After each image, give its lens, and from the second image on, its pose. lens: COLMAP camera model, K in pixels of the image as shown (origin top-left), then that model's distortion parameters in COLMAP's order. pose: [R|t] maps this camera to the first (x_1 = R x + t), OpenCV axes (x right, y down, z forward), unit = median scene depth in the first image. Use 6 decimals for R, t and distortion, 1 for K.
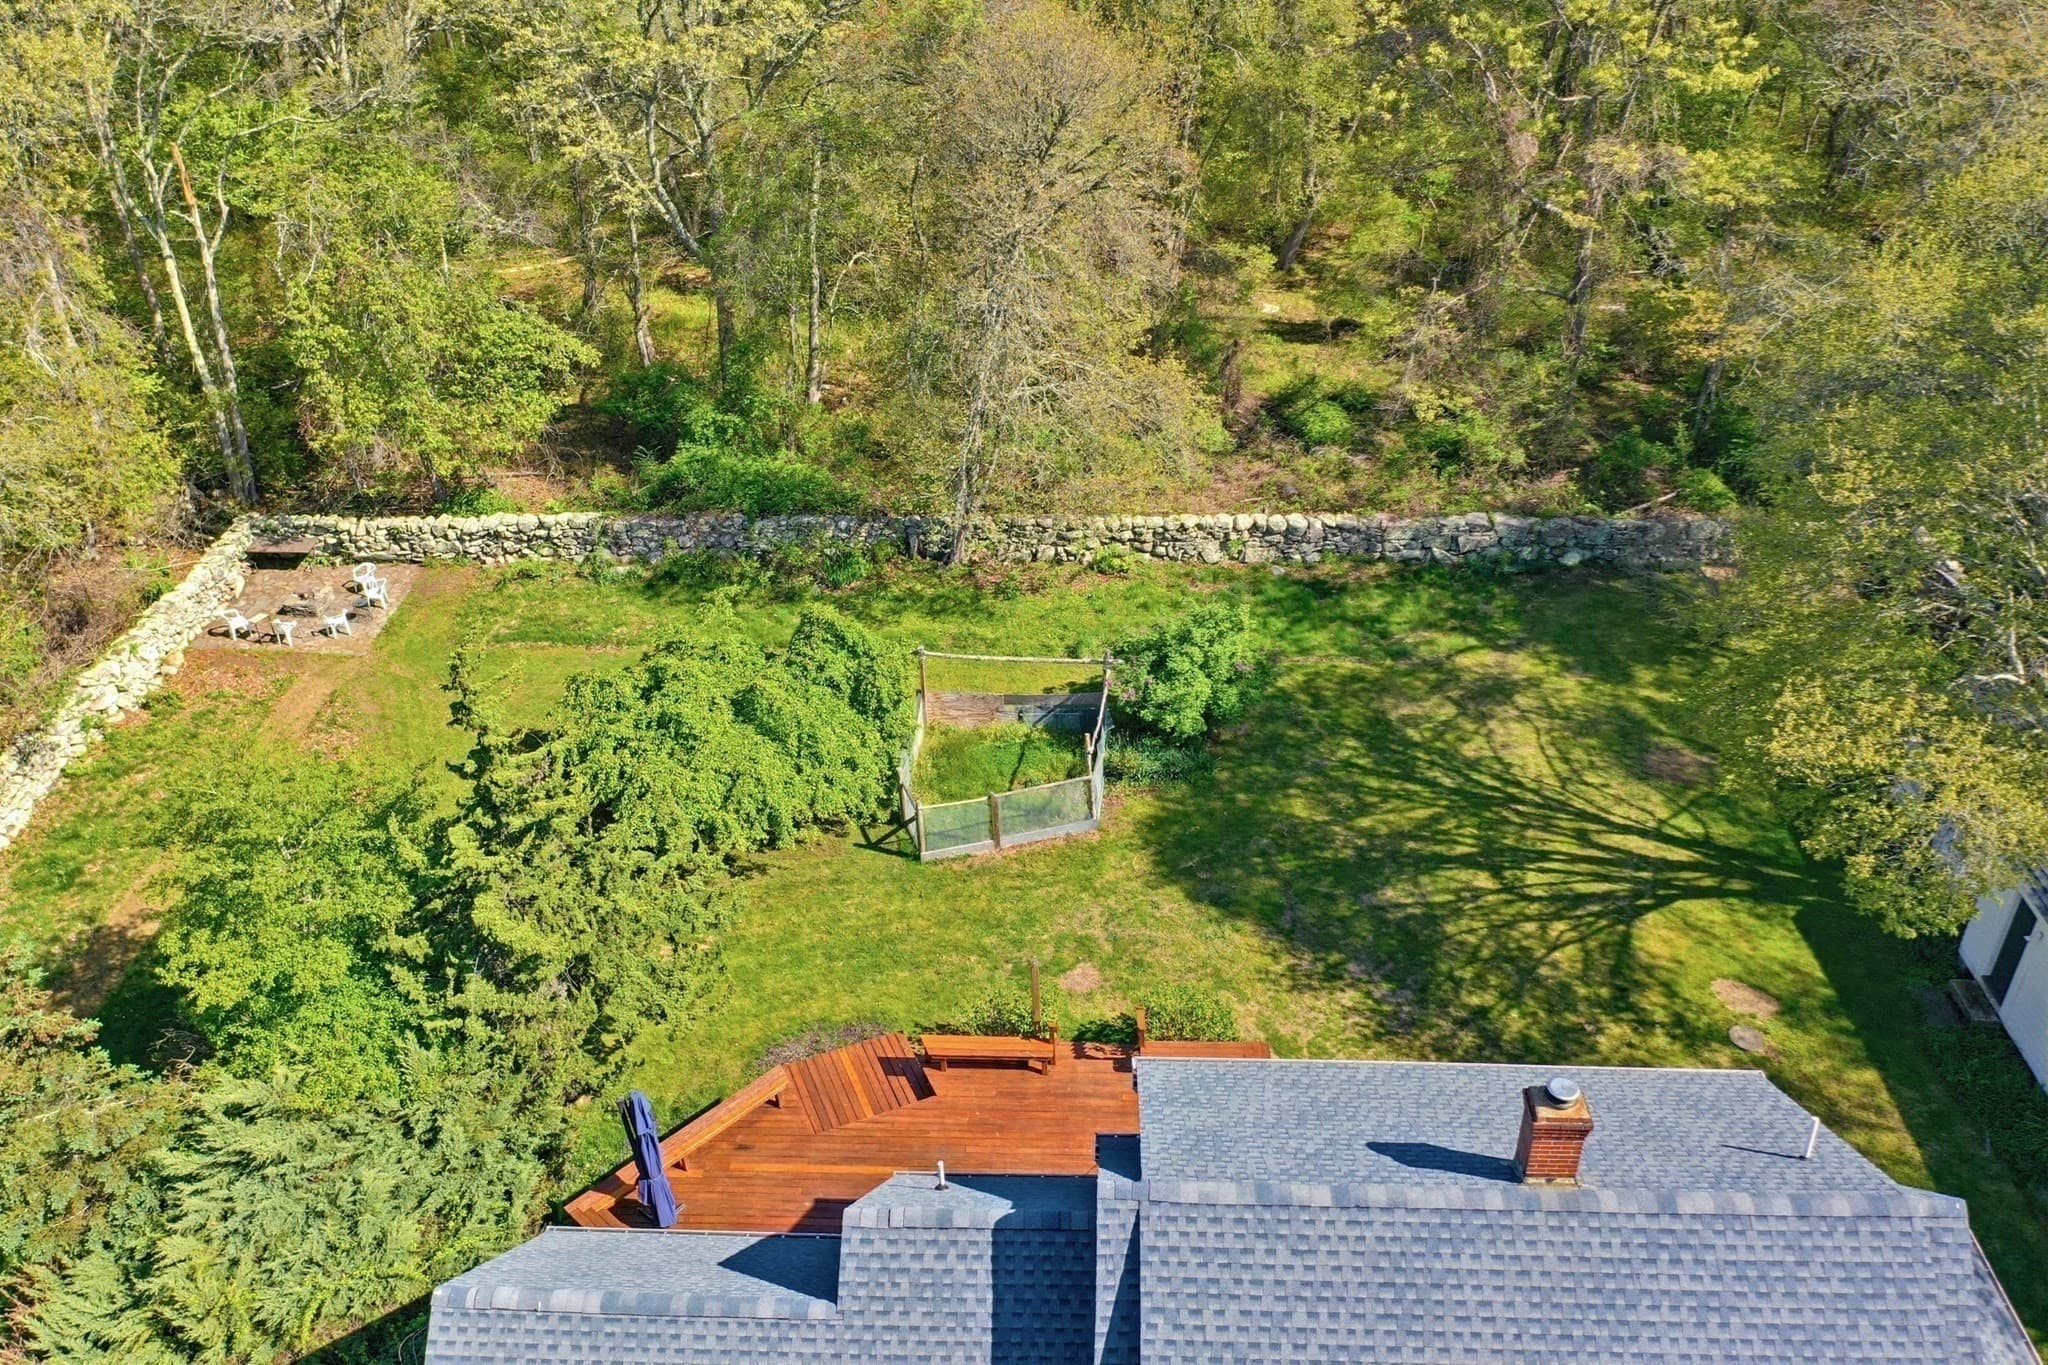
lens RADIAL K [[1630.1, 0, 1027.0], [0, 1630.1, 666.2], [0, 0, 1]] dist [-0.015957, -0.004364]
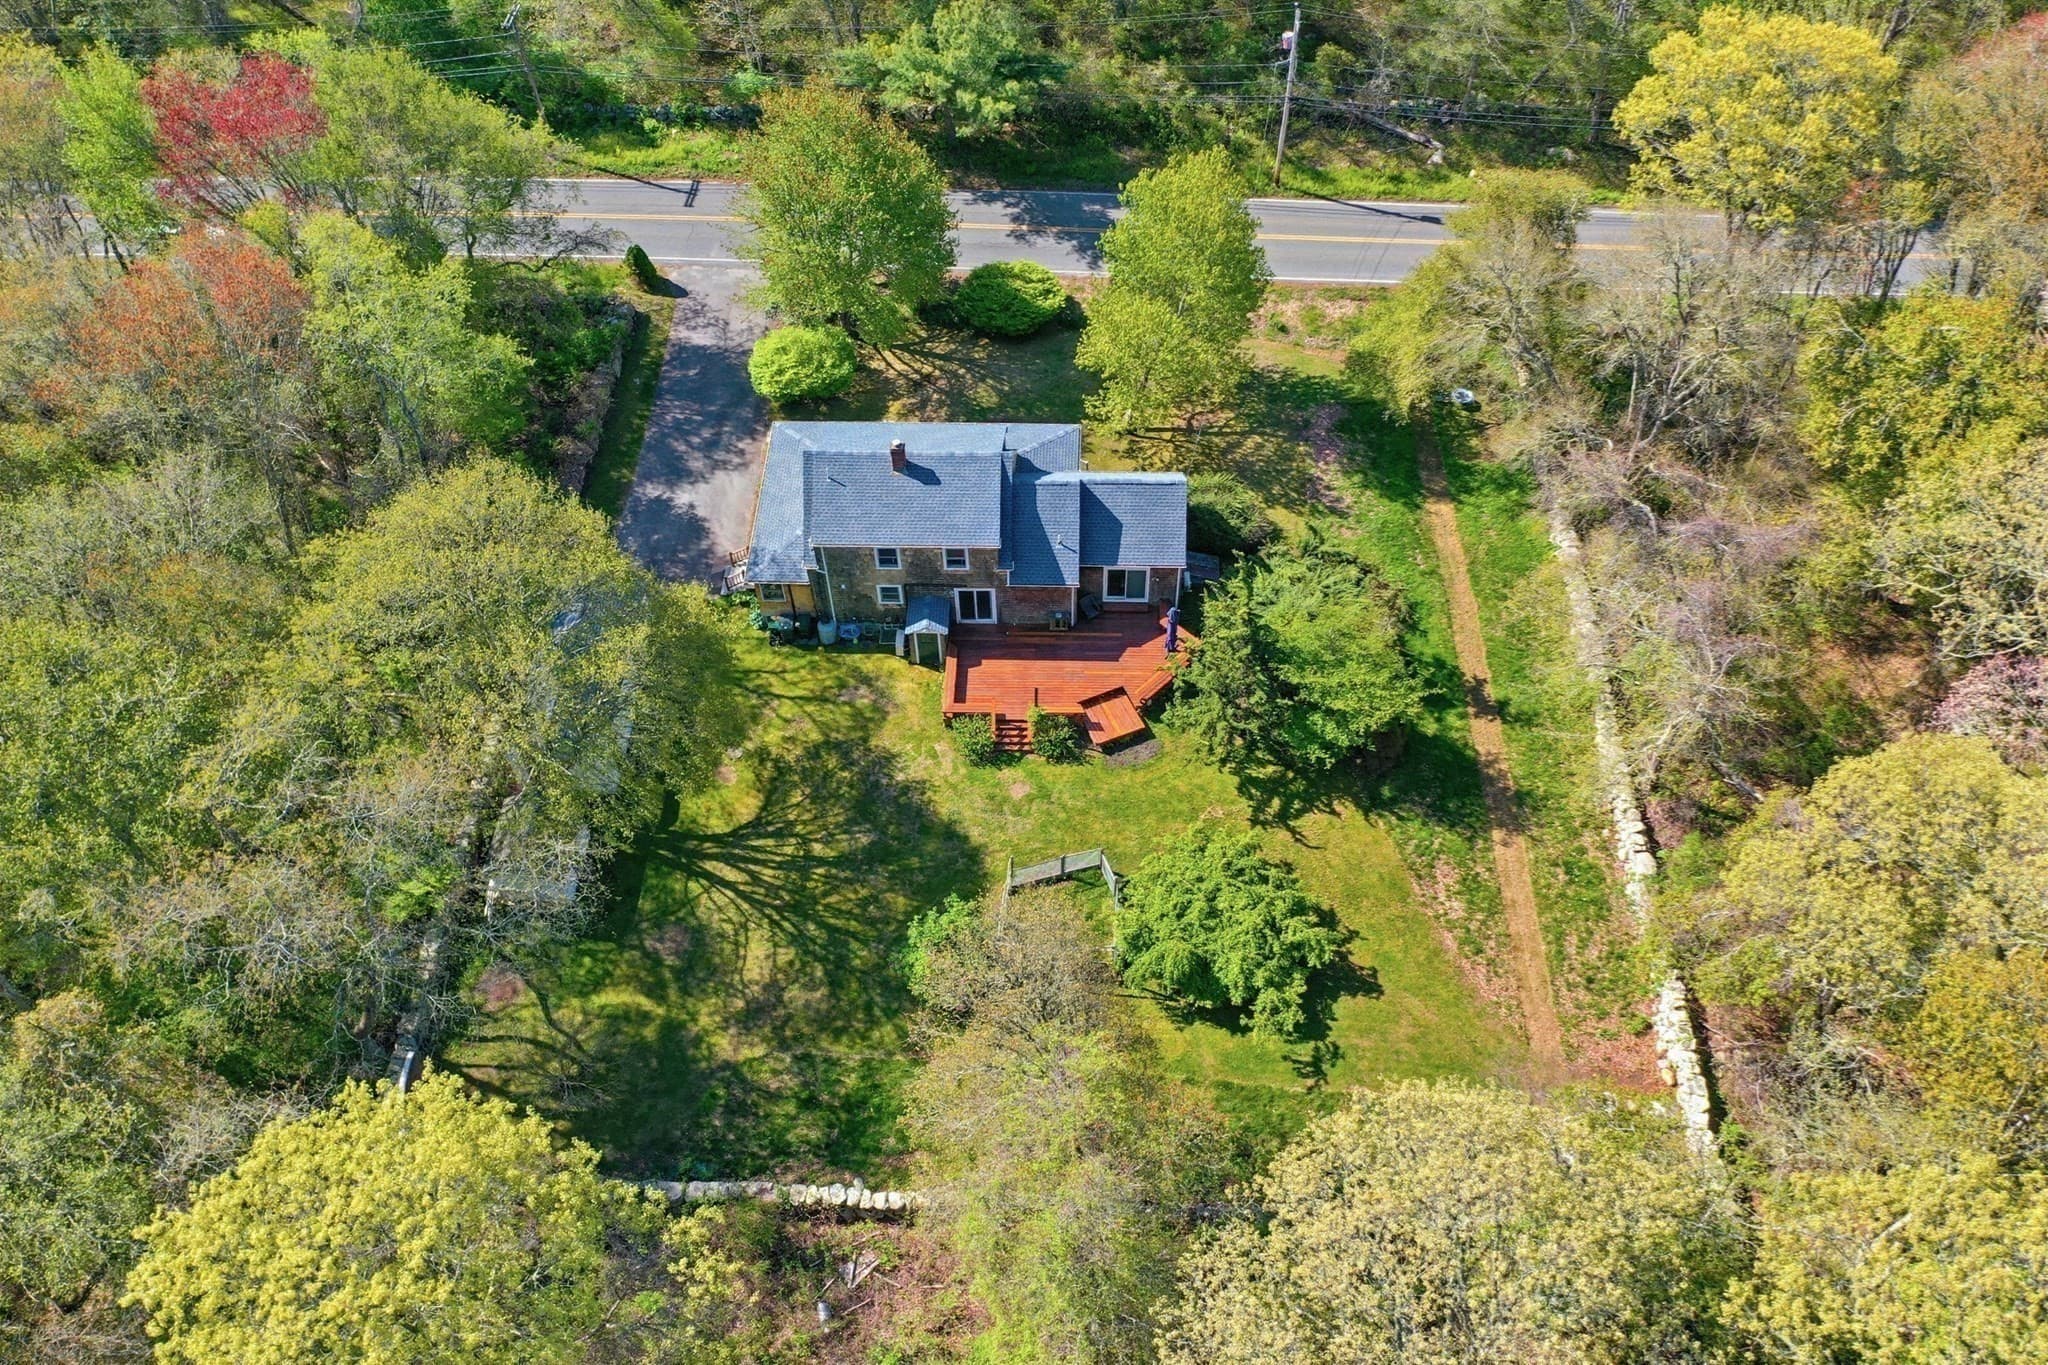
lens RADIAL K [[1630.1, 0, 1022.7], [0, 1630.1, 669.9], [0, 0, 1]] dist [-0.015957, -0.004364]
pose [[-0.998968, 0.039769, 0.021917, -0.024487], [0.026129, 0.108677, 0.993734, -1.667643], [0.037138, 0.993281, -0.109604, 0.892281]]
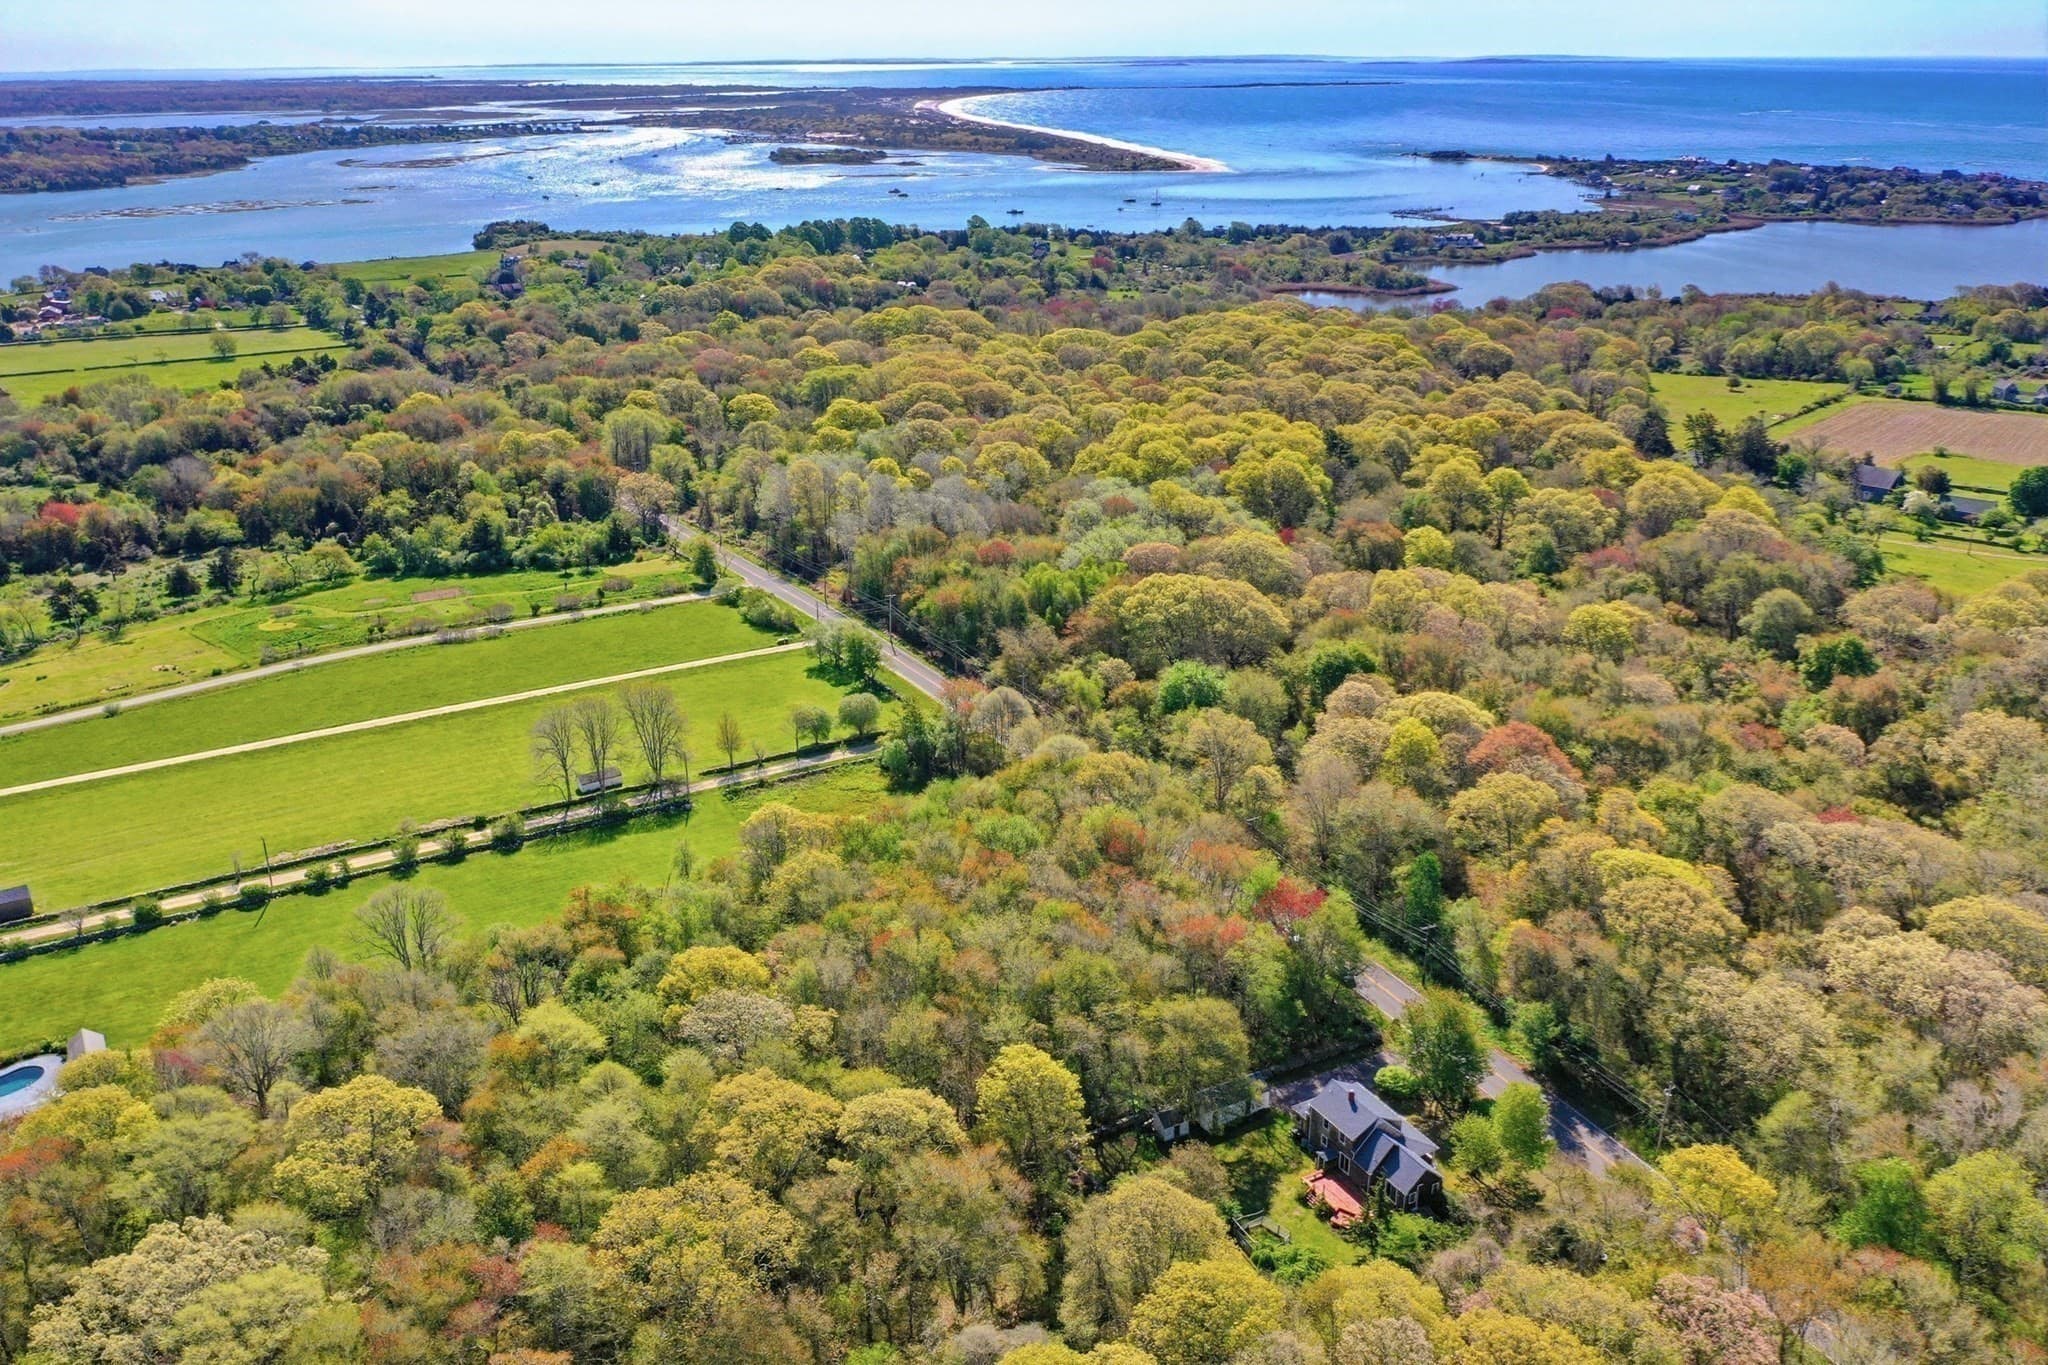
lens RADIAL K [[1630.1, 0, 1032.9], [0, 1630.1, 682.0], [0, 0, 1]] dist [-0.015957, -0.004364]
pose [[-0.526751, -0.277984, 0.803279, -3.003630], [0.465371, 0.696491, 0.546196, -3.942882], [-0.711311, 0.661532, -0.237512, 1.488079]]
